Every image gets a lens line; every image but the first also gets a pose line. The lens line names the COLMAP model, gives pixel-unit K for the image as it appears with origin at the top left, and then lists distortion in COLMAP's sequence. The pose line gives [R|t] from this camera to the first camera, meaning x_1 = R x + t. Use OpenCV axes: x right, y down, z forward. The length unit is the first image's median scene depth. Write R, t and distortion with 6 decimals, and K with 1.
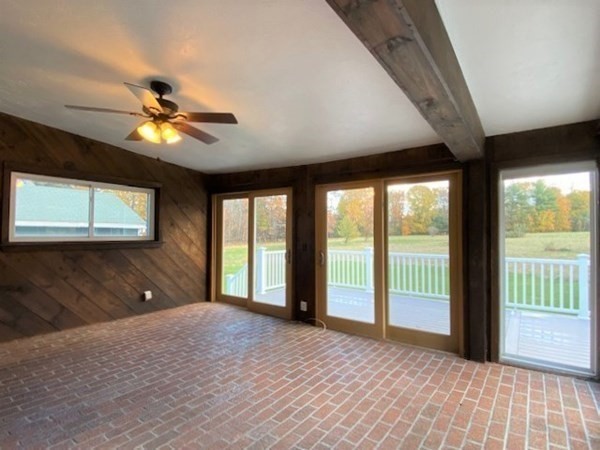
lens RADIAL K [[313.4, 0, 300.0], [0, 313.4, 225.0], [0, 0, 1]] dist [0.024587, -0.000325]
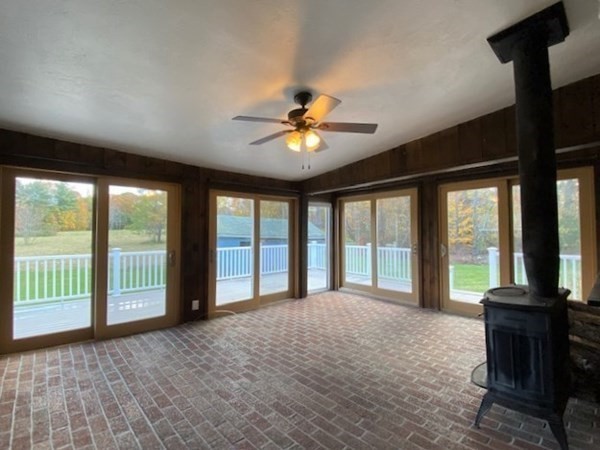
lens RADIAL K [[285.1, 0, 300.0], [0, 285.1, 225.0], [0, 0, 1]] dist [-0.003803, -0.000643]
pose [[0.189085, 0.020600, 0.981745, -0.780290], [-0.023287, 0.999593, -0.016489, 0.006381], [-0.981684, -0.019744, 0.189488, 0.463412]]
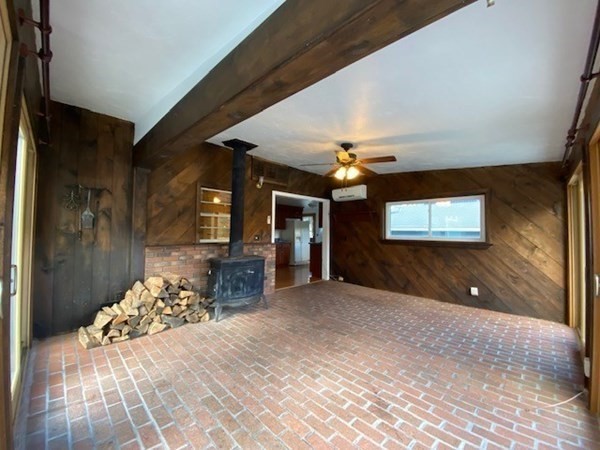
lens RADIAL K [[245.4, 0, 300.0], [0, 245.4, 225.0], [0, 0, 1]] dist [0.027046, -0.015062]
pose [[-0.137721, -0.037075, -0.989777, 0.475036], [0.010111, 0.999194, -0.038835, 0.016031], [0.990420, -0.015355, -0.137235, 0.510388]]
